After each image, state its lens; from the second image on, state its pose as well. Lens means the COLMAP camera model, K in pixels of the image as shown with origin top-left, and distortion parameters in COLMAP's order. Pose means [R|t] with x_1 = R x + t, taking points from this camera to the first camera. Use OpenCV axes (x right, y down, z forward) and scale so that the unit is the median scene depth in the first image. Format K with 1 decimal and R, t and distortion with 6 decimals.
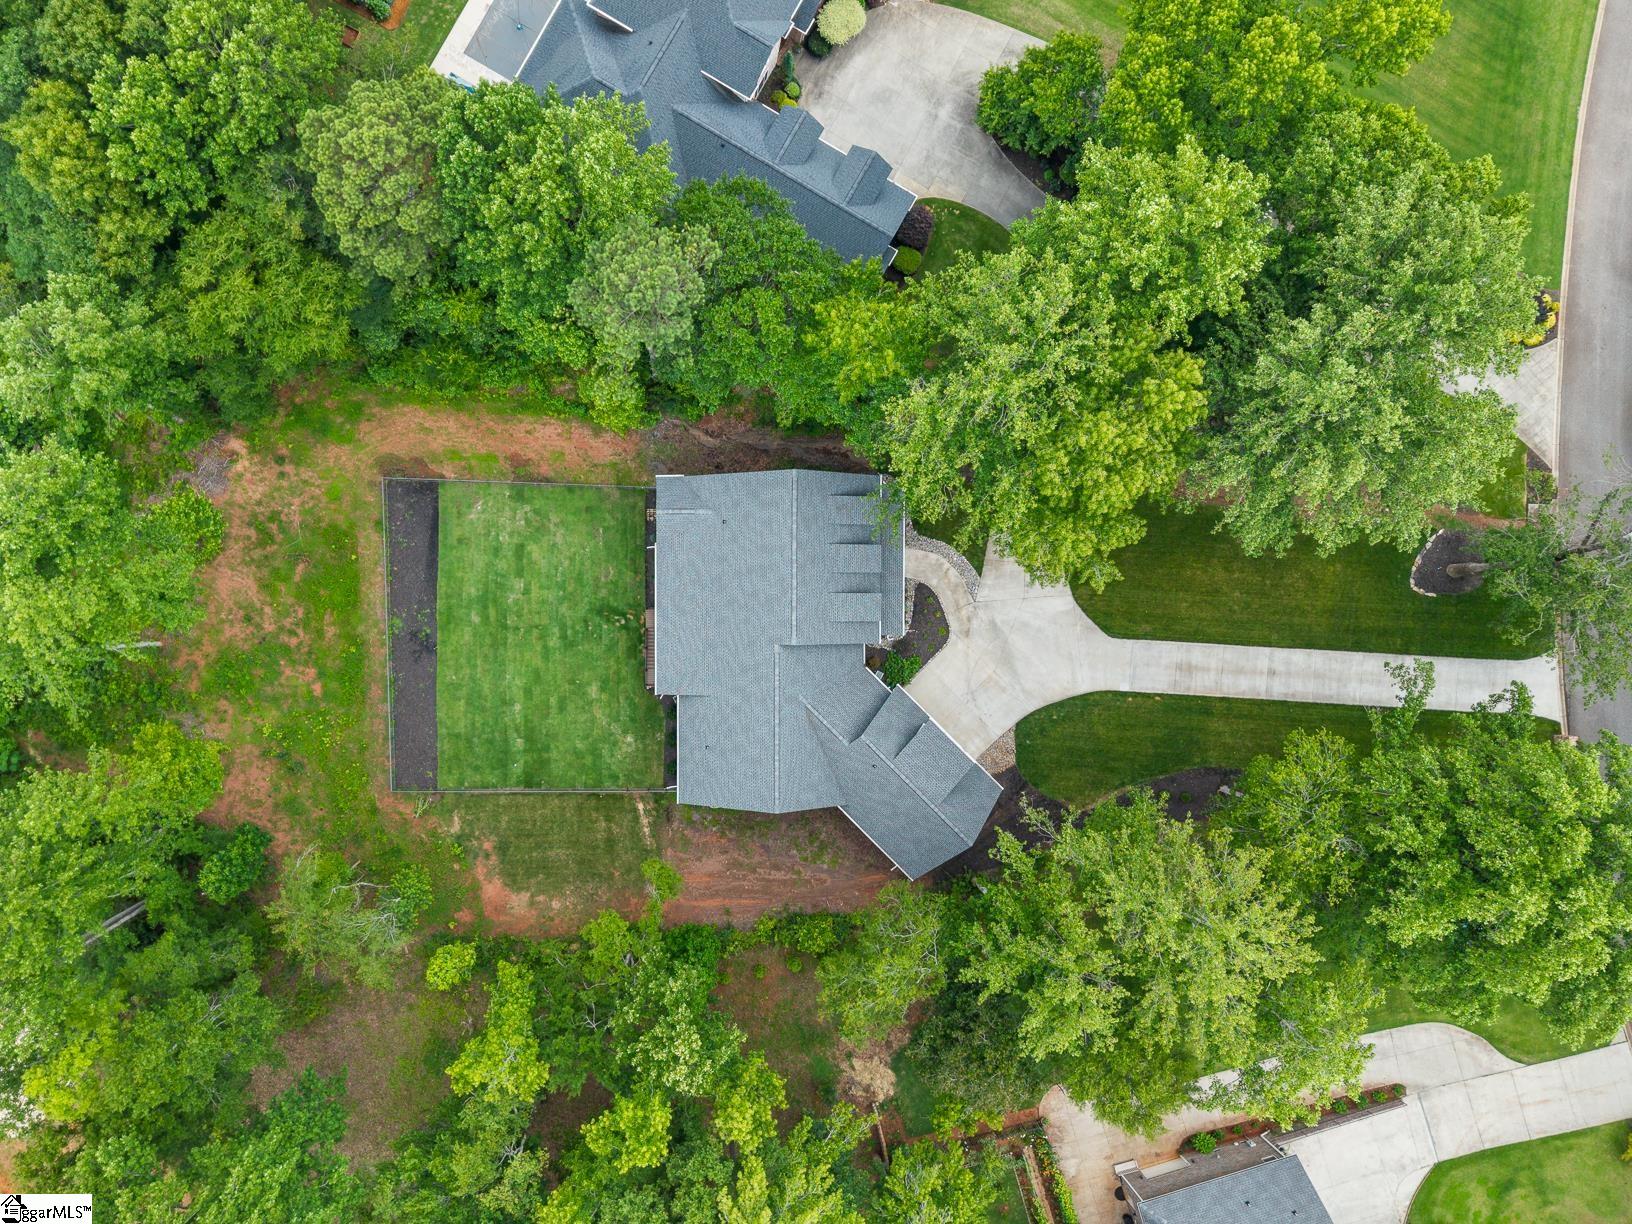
lens RADIAL K [[1107.8, 0, 816.0], [0, 1107.8, 612.0], [0, 0, 1]] dist [0.001215, -0.036868]
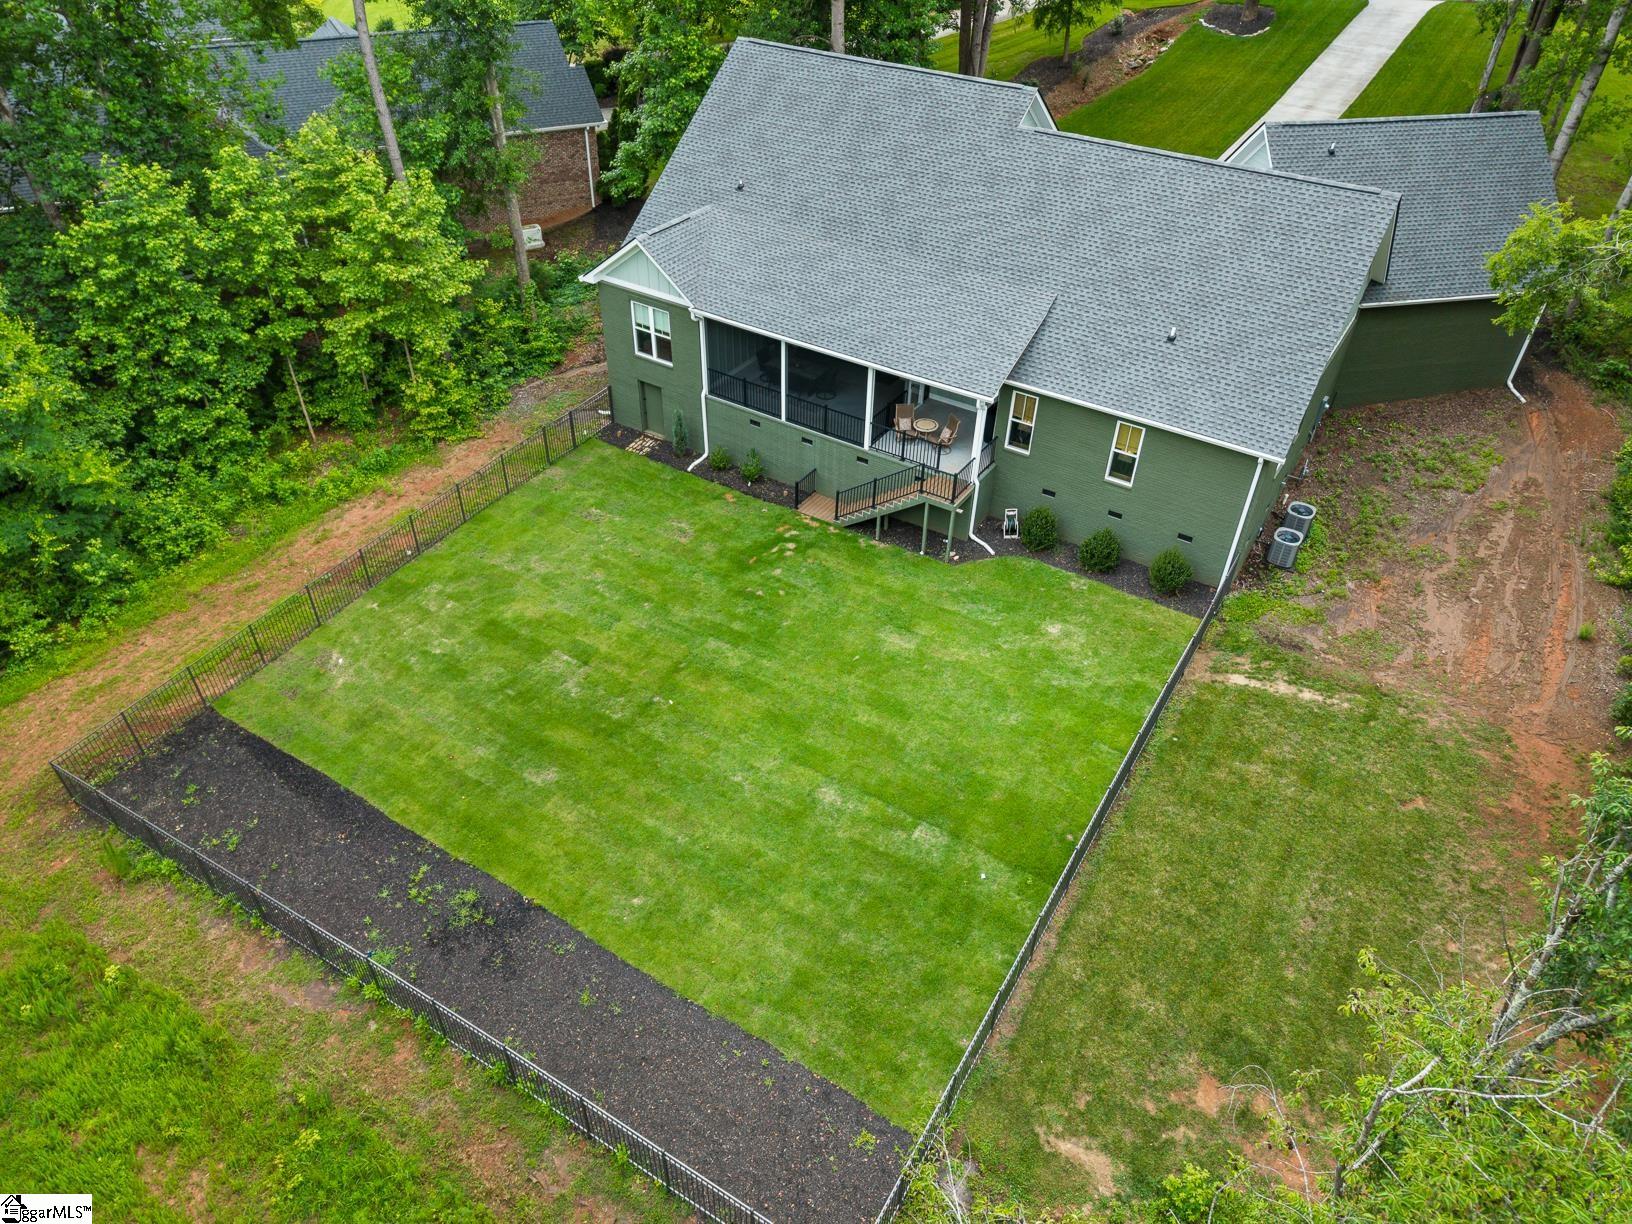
lens RADIAL K [[1107.8, 0, 816.0], [0, 1107.8, 612.0], [0, 0, 1]] dist [0.001215, -0.036868]
pose [[0.539311, -0.563903, 0.625425, -0.448202], [0.841798, 0.340907, -0.418518, 0.203045], [0.022792, 0.752194, 0.658548, 0.737220]]
